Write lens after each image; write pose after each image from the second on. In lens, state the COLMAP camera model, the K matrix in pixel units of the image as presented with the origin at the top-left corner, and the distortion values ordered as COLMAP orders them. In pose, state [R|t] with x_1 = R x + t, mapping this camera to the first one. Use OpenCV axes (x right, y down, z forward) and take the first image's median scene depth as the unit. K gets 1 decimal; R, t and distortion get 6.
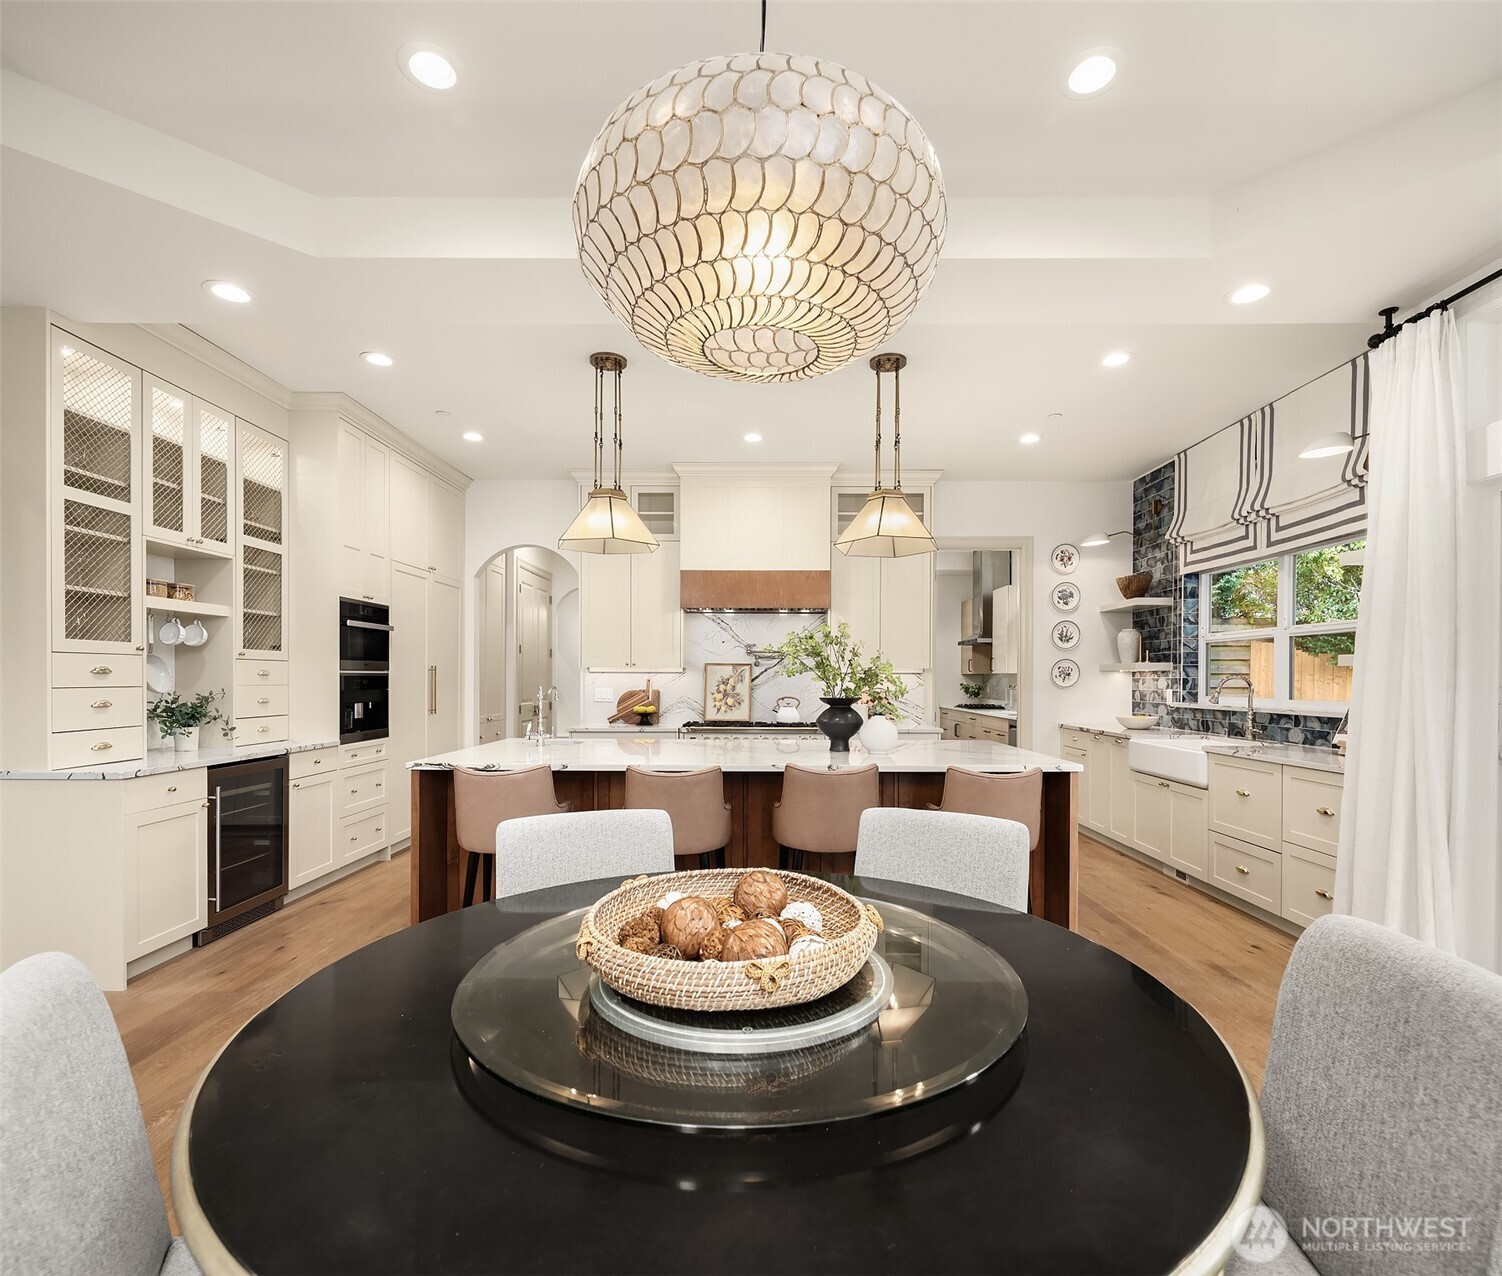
lens RADIAL K [[736.4, 0, 753.5], [0, 736.4, 680.8], [0, 0, 1]] dist [-0.000068, -0.000774]
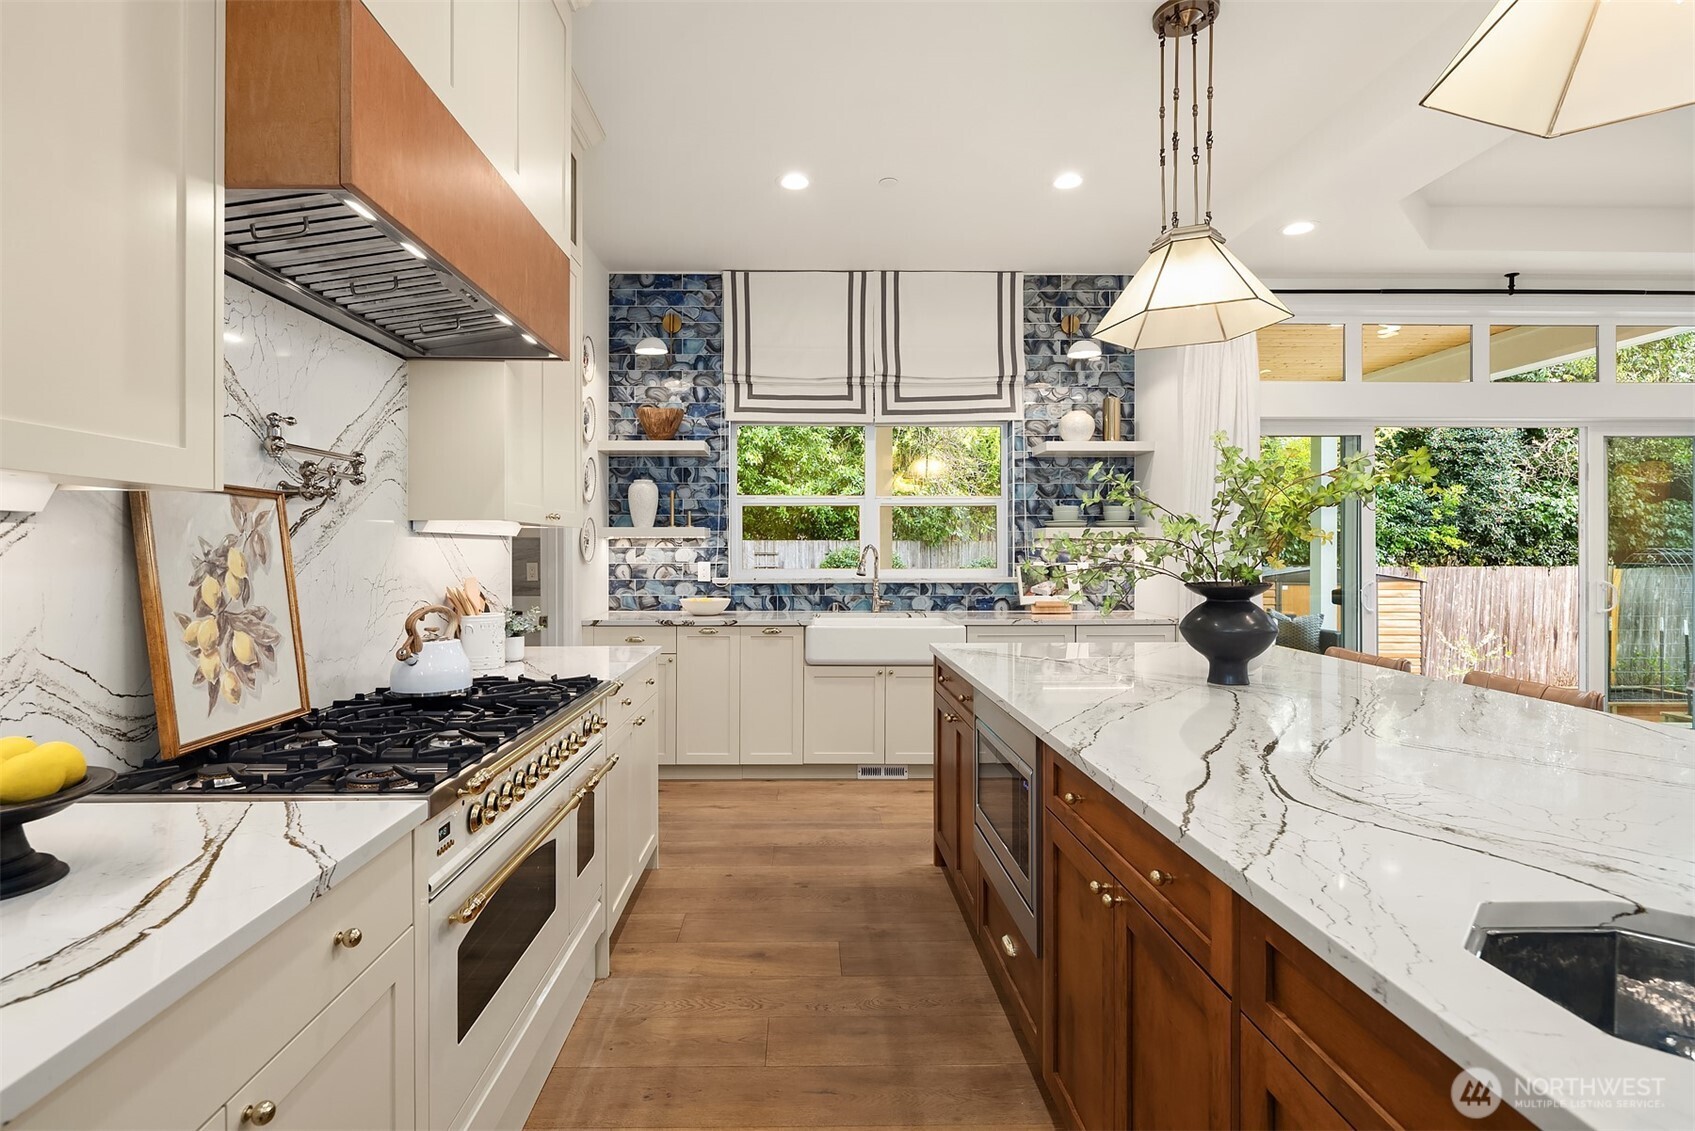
lens RADIAL K [[828.6, 0, 842.1], [0, 828.6, 549.7], [0, 0, 1]] dist [0.002763, 0.000901]
pose [[-0.043718, -0.002016, 0.999042, -0.431974], [0.004675, 0.999987, 0.002223, -0.003740], [-0.999033, 0.004768, -0.043708, 1.173554]]
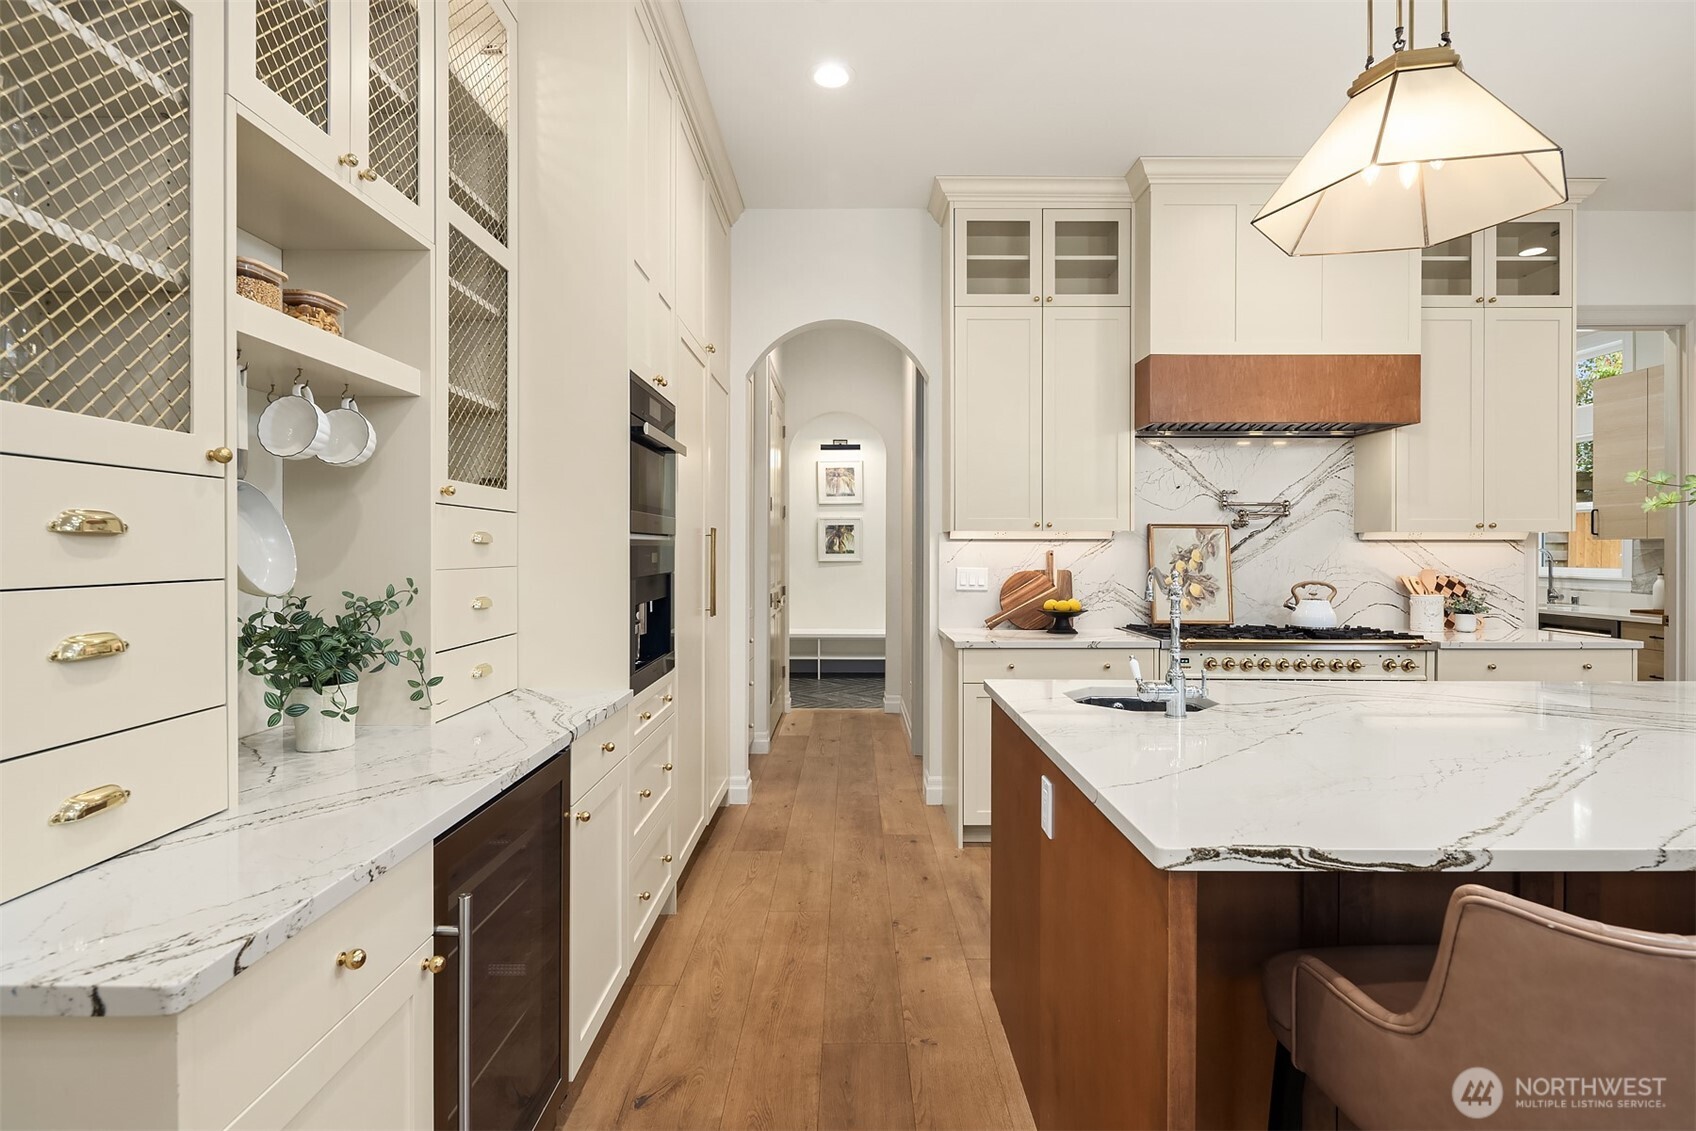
lens RADIAL K [[829.1, 0, 842.6], [0, 829.1, 549.7], [0, 0, 1]] dist [0.002763, 0.000901]
pose [[0.999996, -0.002442, 0.001573, -0.440899], [0.002449, 0.999987, -0.004373, -0.001893], [-0.001563, 0.004376, 0.999989, 0.501887]]
